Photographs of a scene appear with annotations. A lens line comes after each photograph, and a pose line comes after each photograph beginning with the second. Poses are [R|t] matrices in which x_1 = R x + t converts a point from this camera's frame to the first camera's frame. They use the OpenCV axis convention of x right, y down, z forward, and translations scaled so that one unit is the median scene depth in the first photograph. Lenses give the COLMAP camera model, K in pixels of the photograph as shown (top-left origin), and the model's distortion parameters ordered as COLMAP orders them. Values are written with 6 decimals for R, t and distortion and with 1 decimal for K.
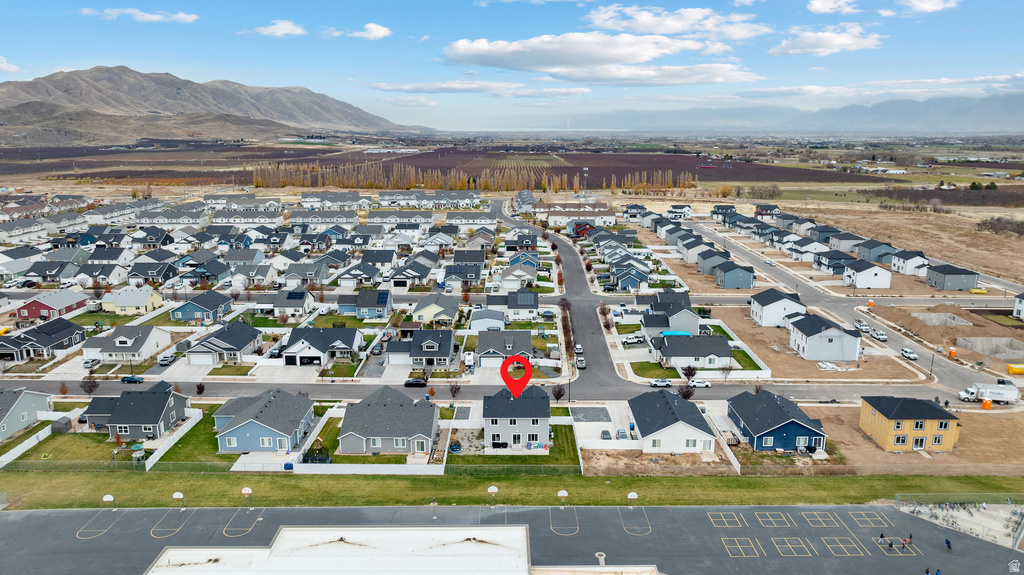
lens RADIAL K [[721.7, 0, 513.7], [0, 721.7, 286.1], [0, 0, 1]] dist [-0.038999, 0.043247]
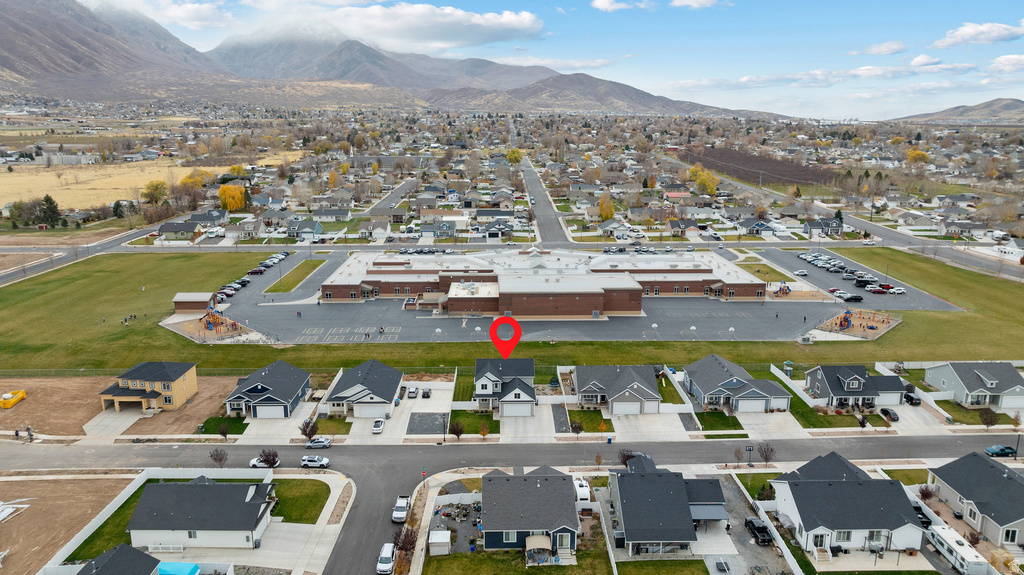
lens RADIAL K [[721.7, 0, 513.7], [0, 721.7, 286.1], [0, 0, 1]] dist [-0.038999, 0.043247]
pose [[-0.999760, 0.000963, -0.021901, 0.012532], [-0.008617, 0.901352, 0.433002, -0.368398], [0.020158, 0.433087, -0.901127, 1.638244]]
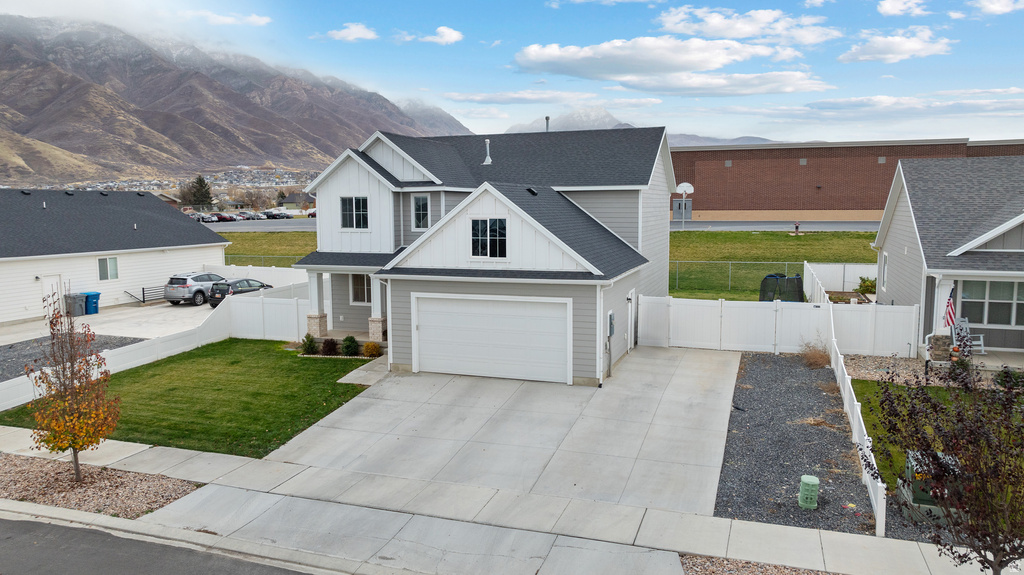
lens RADIAL K [[721.7, 0, 513.7], [0, 721.7, 286.1], [0, 0, 1]] dist [-0.038999, 0.043247]
pose [[-0.942002, -0.032113, 0.334068, -0.060611], [0.079594, 0.945635, 0.315339, 0.103202], [-0.326033, 0.323640, -0.888234, 1.019119]]
